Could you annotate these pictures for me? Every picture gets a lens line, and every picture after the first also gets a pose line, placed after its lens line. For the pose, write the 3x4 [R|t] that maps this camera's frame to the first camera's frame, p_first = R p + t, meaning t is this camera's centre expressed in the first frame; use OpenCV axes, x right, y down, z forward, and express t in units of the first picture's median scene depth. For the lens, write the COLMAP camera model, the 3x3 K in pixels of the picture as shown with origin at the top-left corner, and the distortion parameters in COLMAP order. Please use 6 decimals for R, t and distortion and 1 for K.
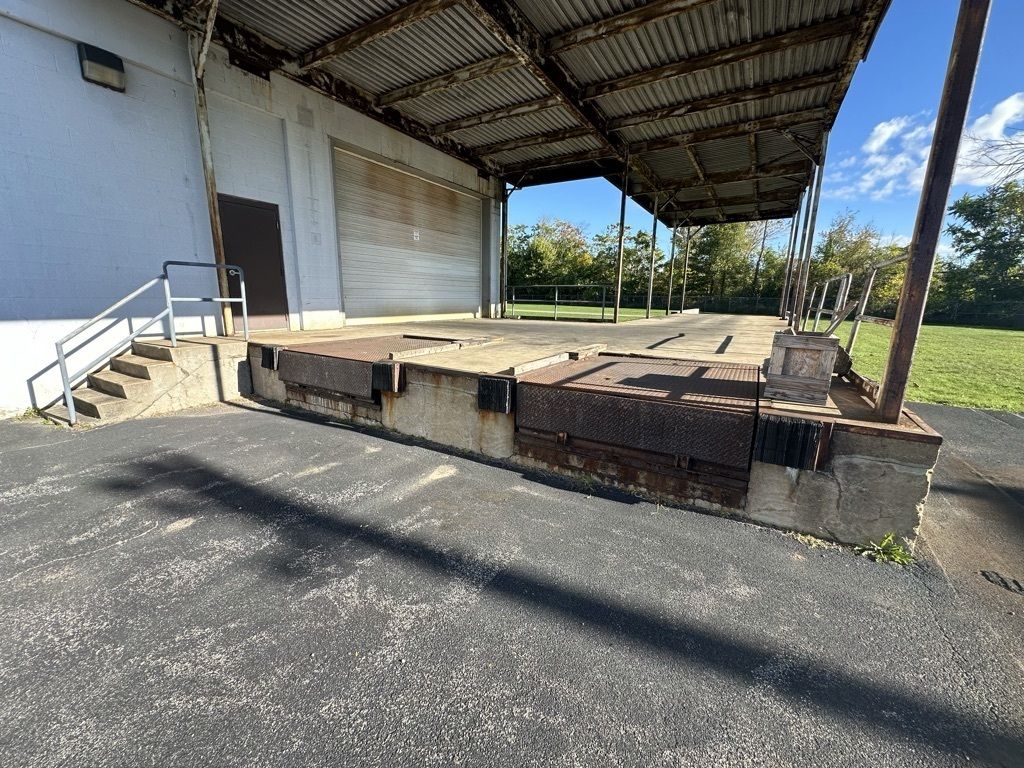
lens RADIAL K [[405.3, 0, 508.8], [0, 405.3, 387.6], [0, 0, 1]] dist [-0.005241, 0.001303]
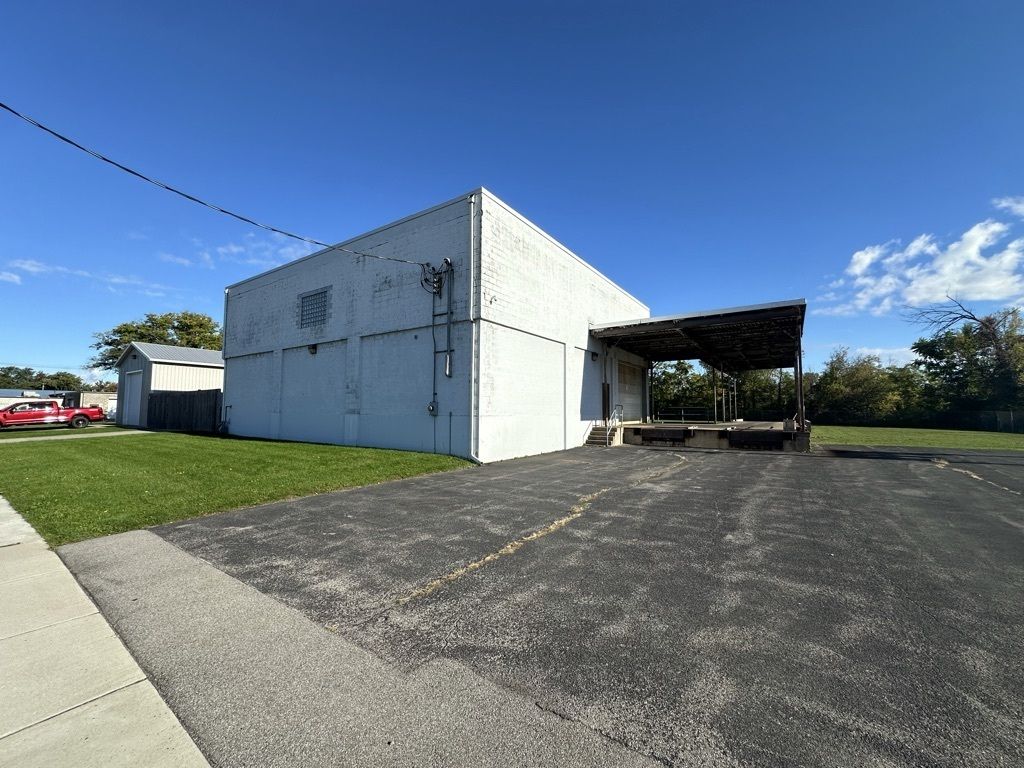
lens RADIAL K [[405.3, 0, 506.3], [0, 405.3, 369.5], [0, 0, 1]] dist [-0.005241, 0.001303]
pose [[0.998671, -0.018512, -0.048100, -0.193751], [0.002174, 0.947567, -0.319551, 0.058112], [0.051494, 0.319022, 0.946347, -0.284399]]
